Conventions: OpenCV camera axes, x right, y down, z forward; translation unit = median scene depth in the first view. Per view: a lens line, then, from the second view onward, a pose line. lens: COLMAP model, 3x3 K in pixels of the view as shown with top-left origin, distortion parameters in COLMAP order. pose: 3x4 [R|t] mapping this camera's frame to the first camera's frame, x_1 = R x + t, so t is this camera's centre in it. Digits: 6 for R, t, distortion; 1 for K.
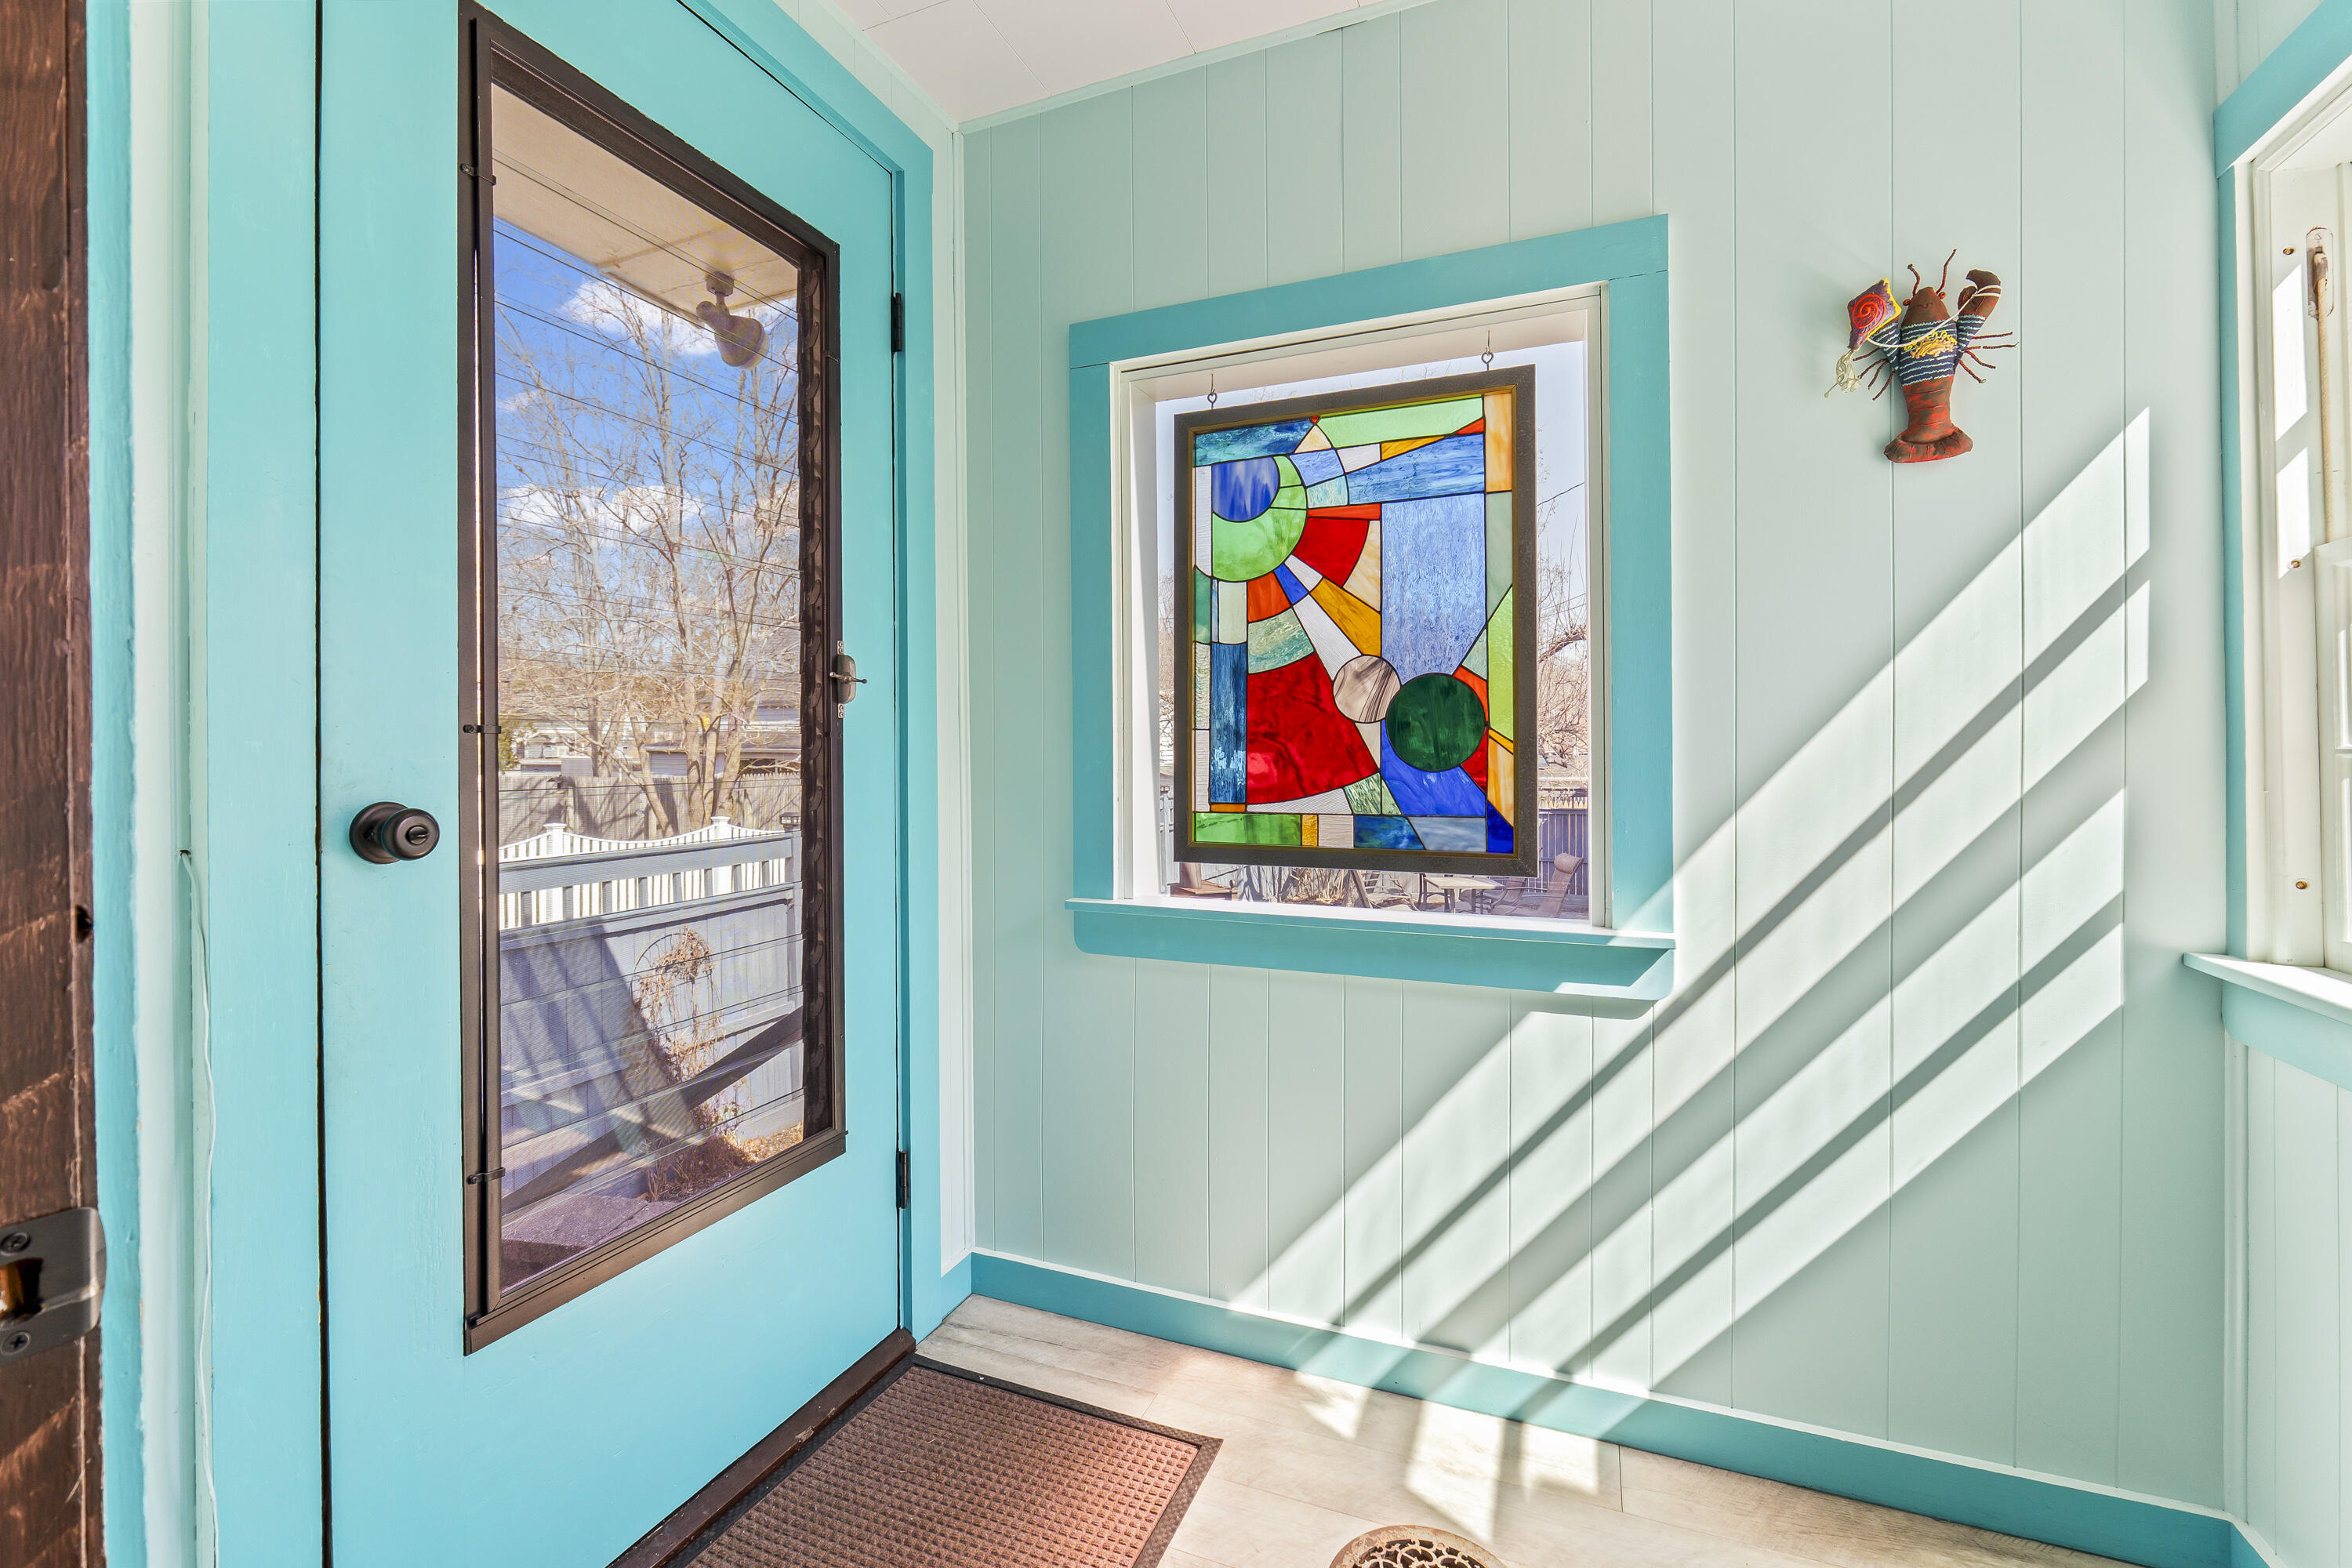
lens RADIAL K [[1009.5, 0, 1170.9], [0, 1009.5, 761.5], [0, 0, 1]] dist [0.000356, 0.000014]
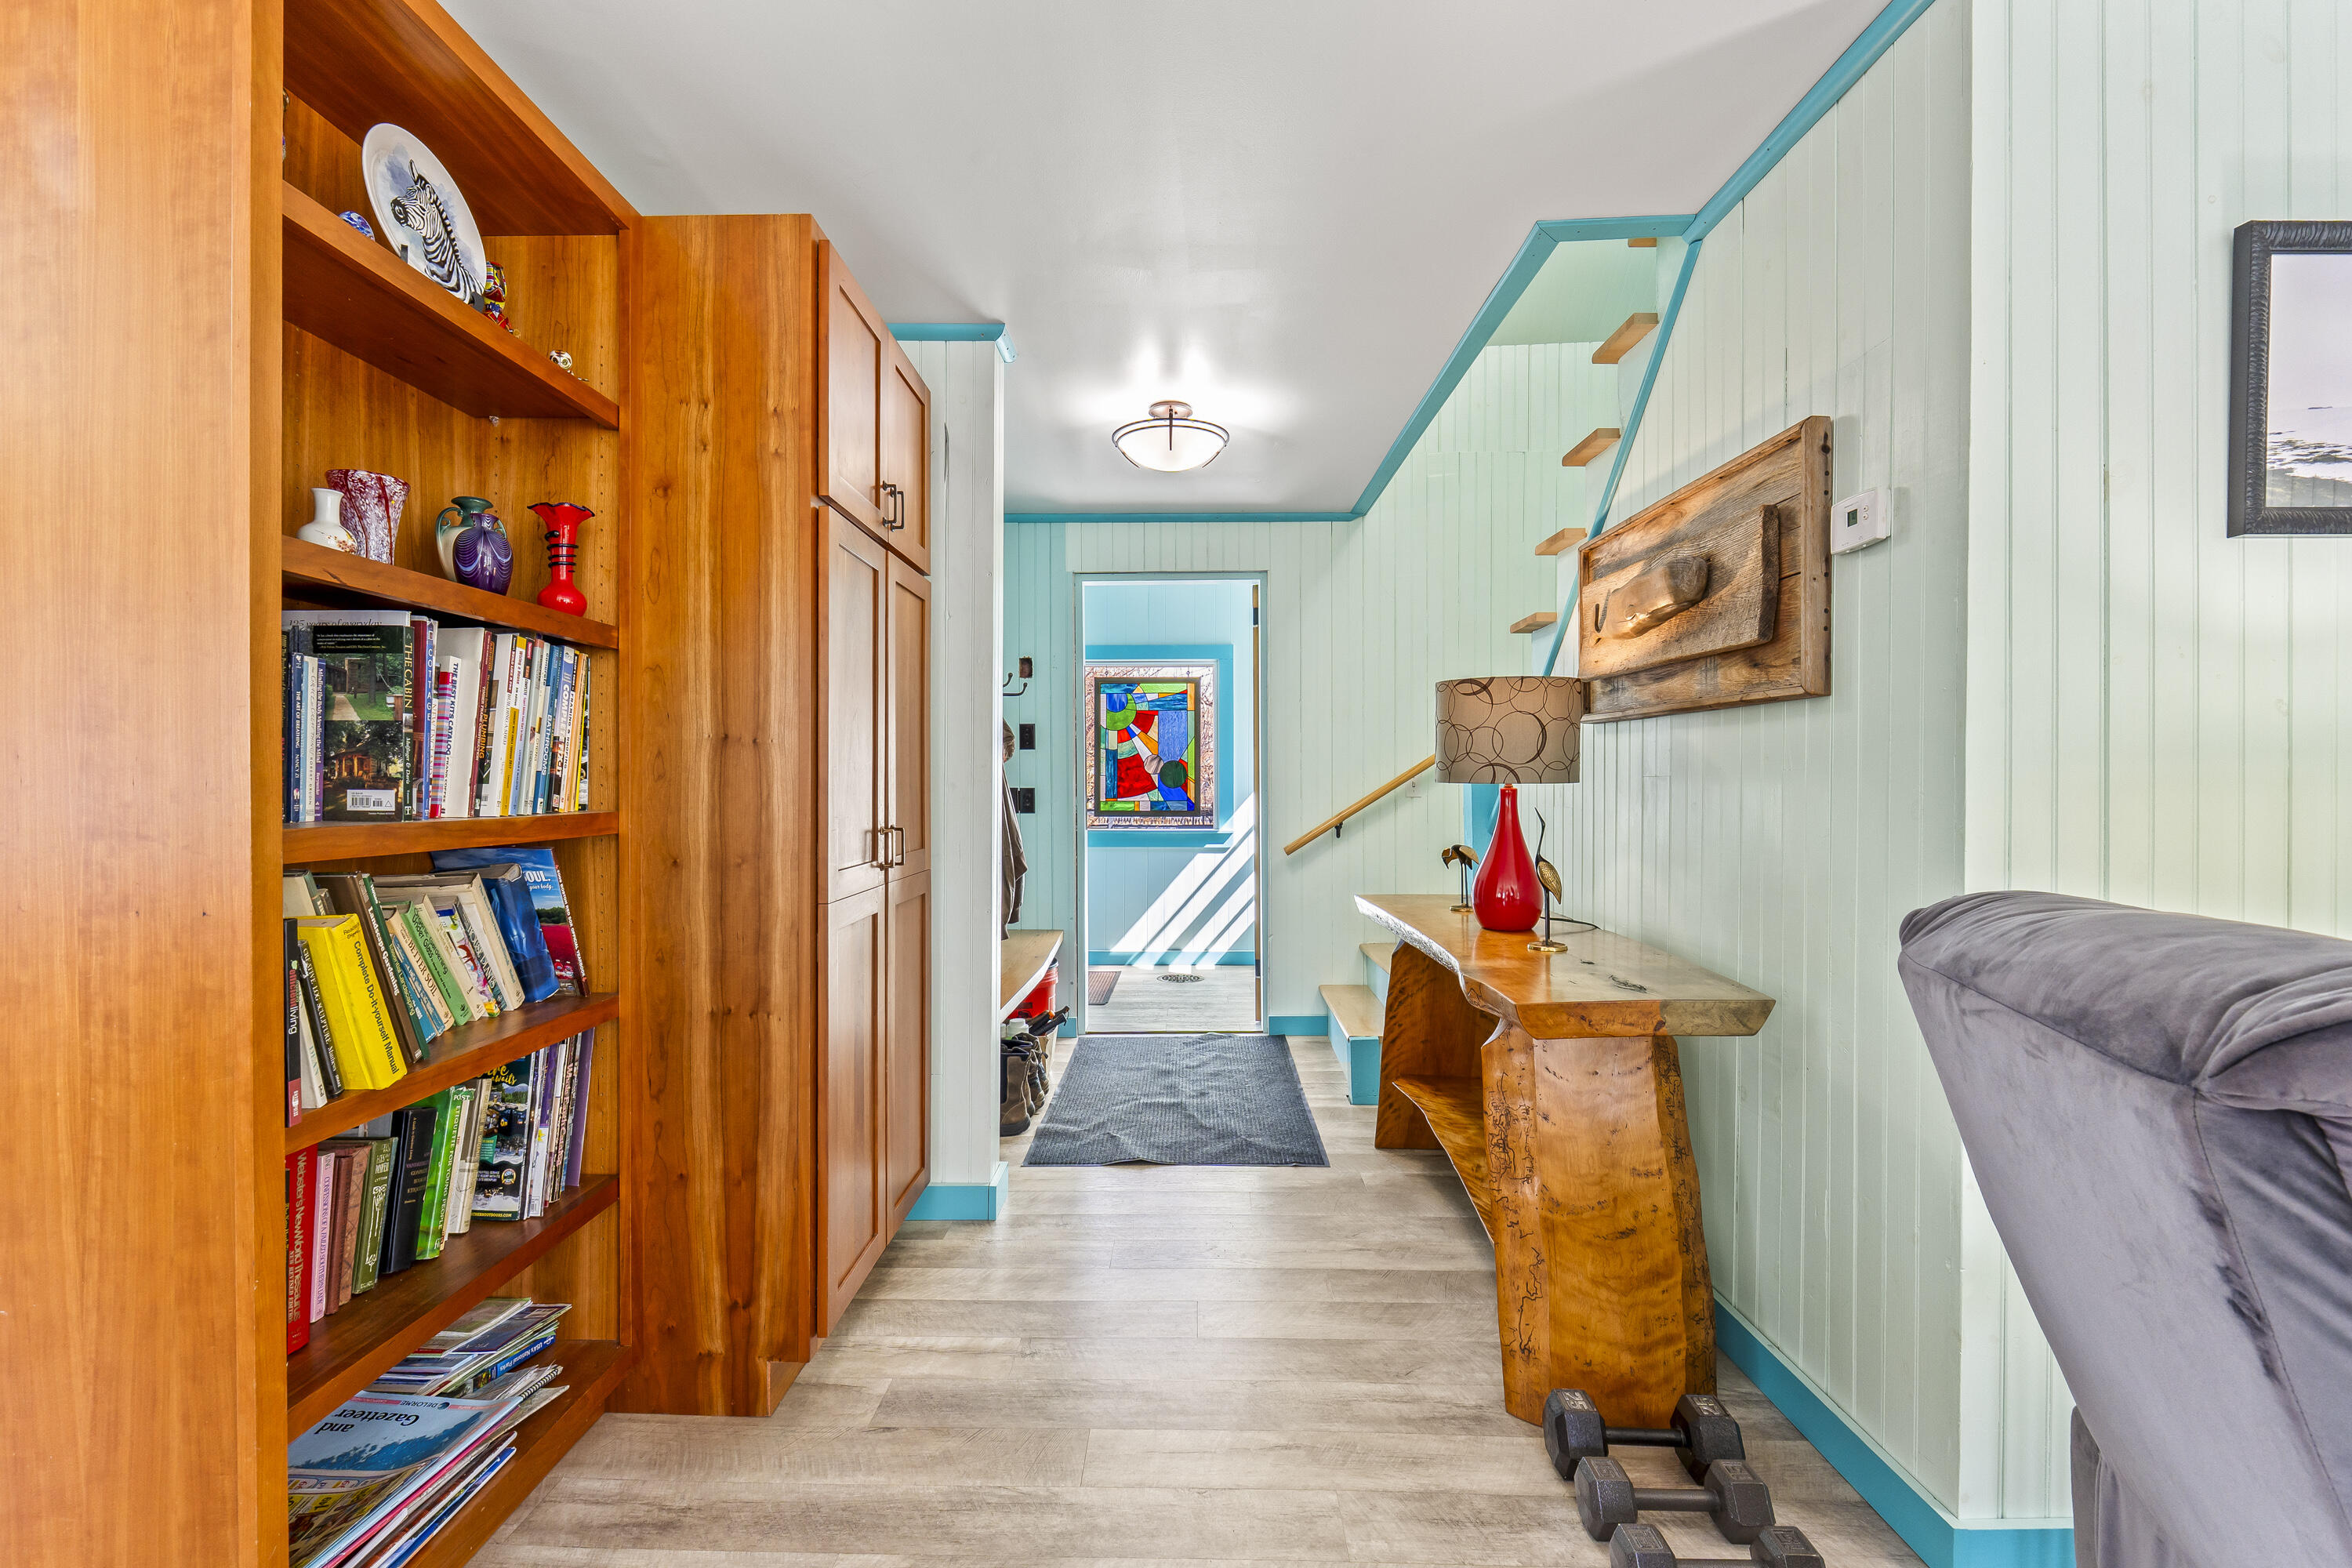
lens RADIAL K [[1009.5, 0, 1171.6], [0, 1009.5, 784.9], [0, 0, 1]] dist [0.000356, 0.000014]
pose [[0.927375, 0.006119, 0.374082, -1.030546], [-0.007080, 0.999974, 0.001196, -0.007271], [-0.374066, -0.003758, 0.927395, -2.201244]]
